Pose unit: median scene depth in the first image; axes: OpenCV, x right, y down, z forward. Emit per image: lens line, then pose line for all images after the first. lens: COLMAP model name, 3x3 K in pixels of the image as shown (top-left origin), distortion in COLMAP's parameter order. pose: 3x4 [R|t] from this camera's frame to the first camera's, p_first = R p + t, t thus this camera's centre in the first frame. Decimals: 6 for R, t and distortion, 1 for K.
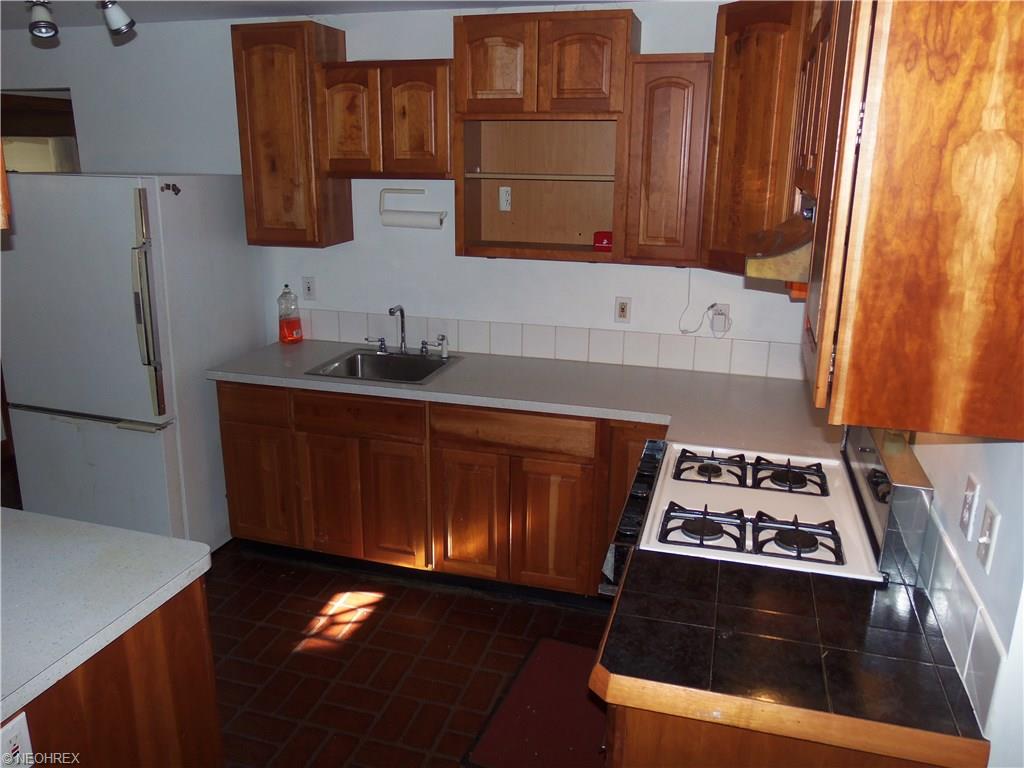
lens RADIAL K [[792.1, 0, 511.0], [0, 792.1, 380.8], [0, 0, 1]] dist [-0.057223, 0.039073]
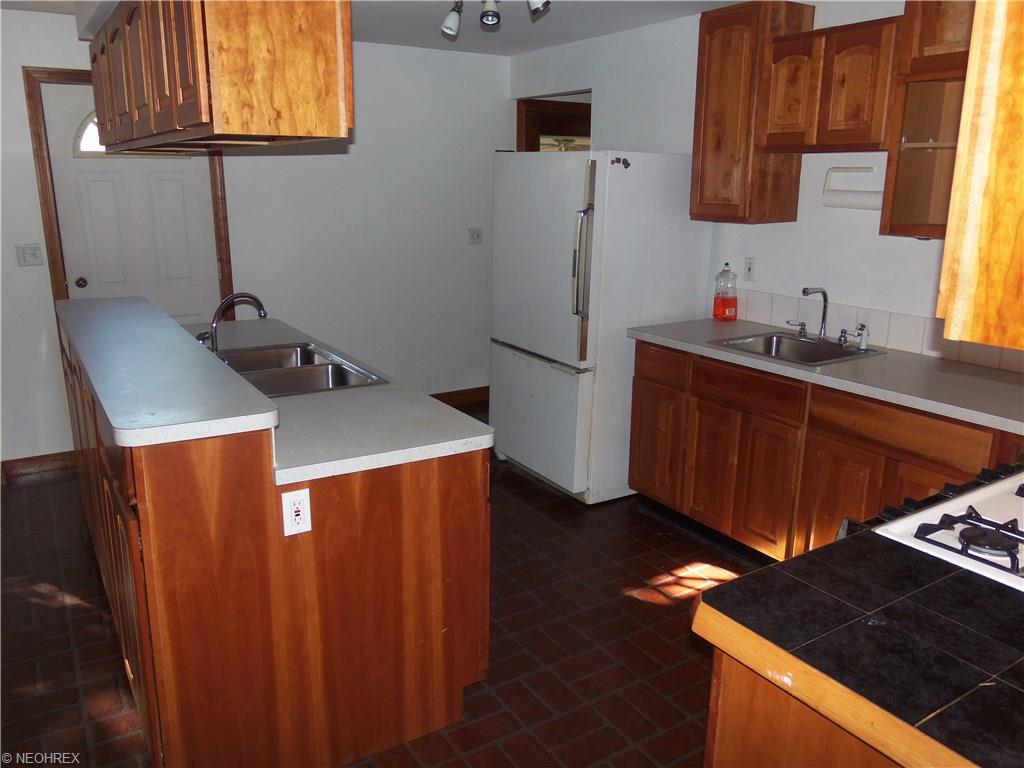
lens RADIAL K [[792.1, 0, 511.0], [0, 792.1, 385.6], [0, 0, 1]] dist [-0.057223, 0.039073]
pose [[0.755364, 0.159804, -0.635522, 0.209798], [-0.176085, 0.983639, 0.038050, 0.053159], [0.631205, 0.083165, 0.771145, 0.052994]]
